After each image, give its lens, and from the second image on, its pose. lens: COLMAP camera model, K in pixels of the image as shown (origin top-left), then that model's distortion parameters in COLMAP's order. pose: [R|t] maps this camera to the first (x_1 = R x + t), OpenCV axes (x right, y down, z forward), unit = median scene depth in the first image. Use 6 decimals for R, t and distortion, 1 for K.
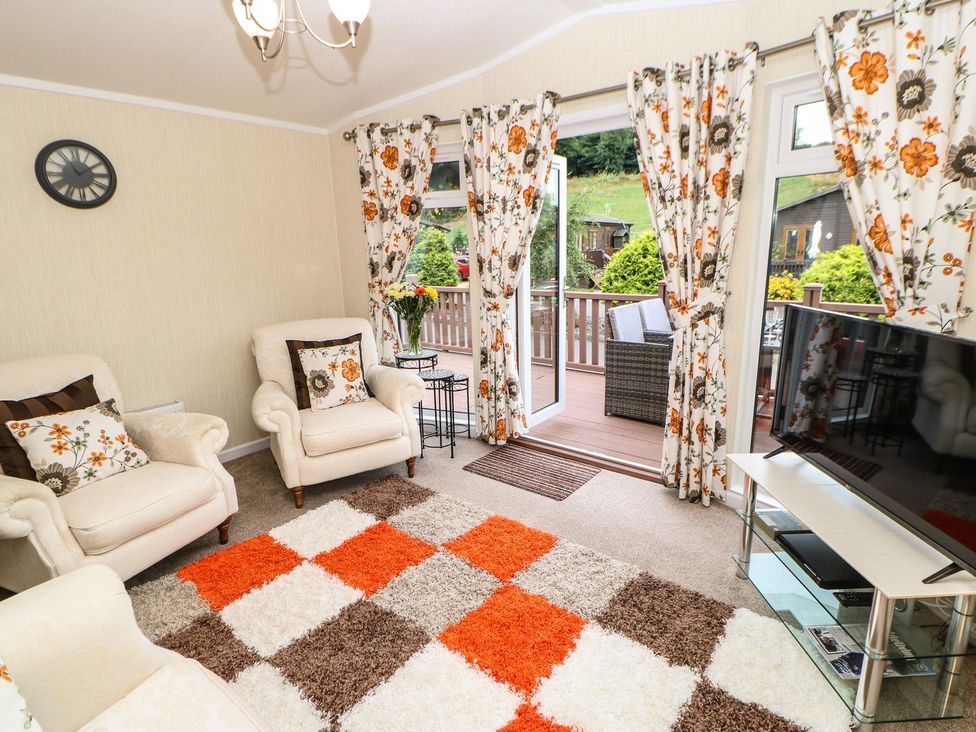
lens RADIAL K [[511.5, 0, 500.8], [0, 511.5, 353.7], [0, 0, 1]] dist [0.002385, -0.012692]
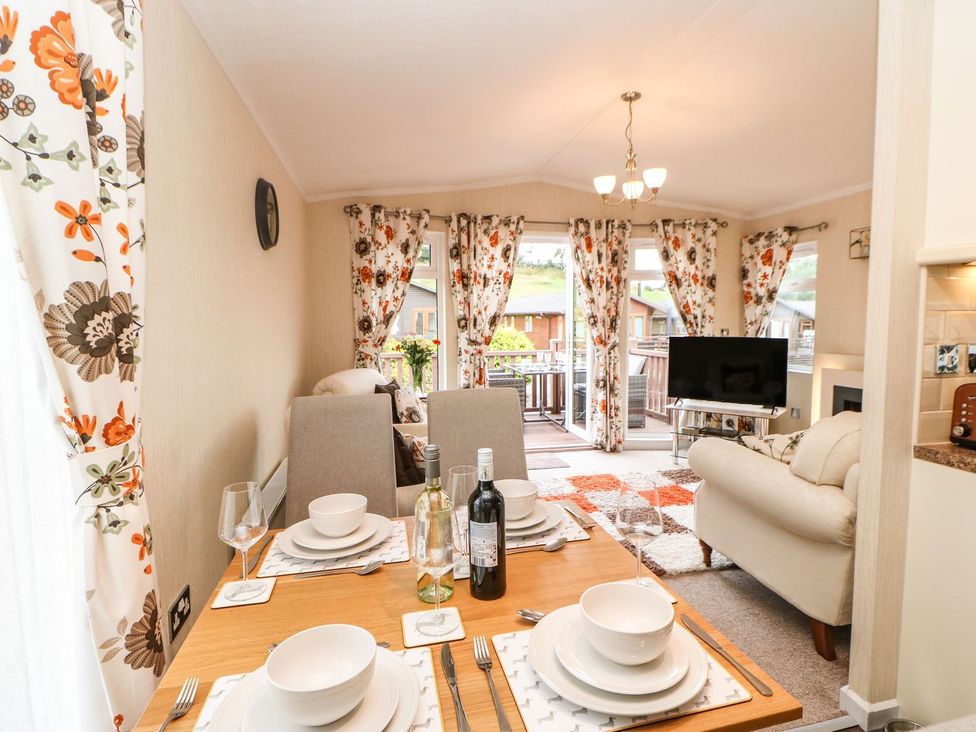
lens RADIAL K [[526.1, 0, 499.3], [0, 526.1, 352.8], [0, 0, 1]] dist [-0.003130, -0.008857]
pose [[0.635631, -0.024705, 0.771598, -0.627651], [0.150422, 0.984294, -0.092400, 0.028623], [-0.757197, 0.174798, 0.629364, 0.040804]]
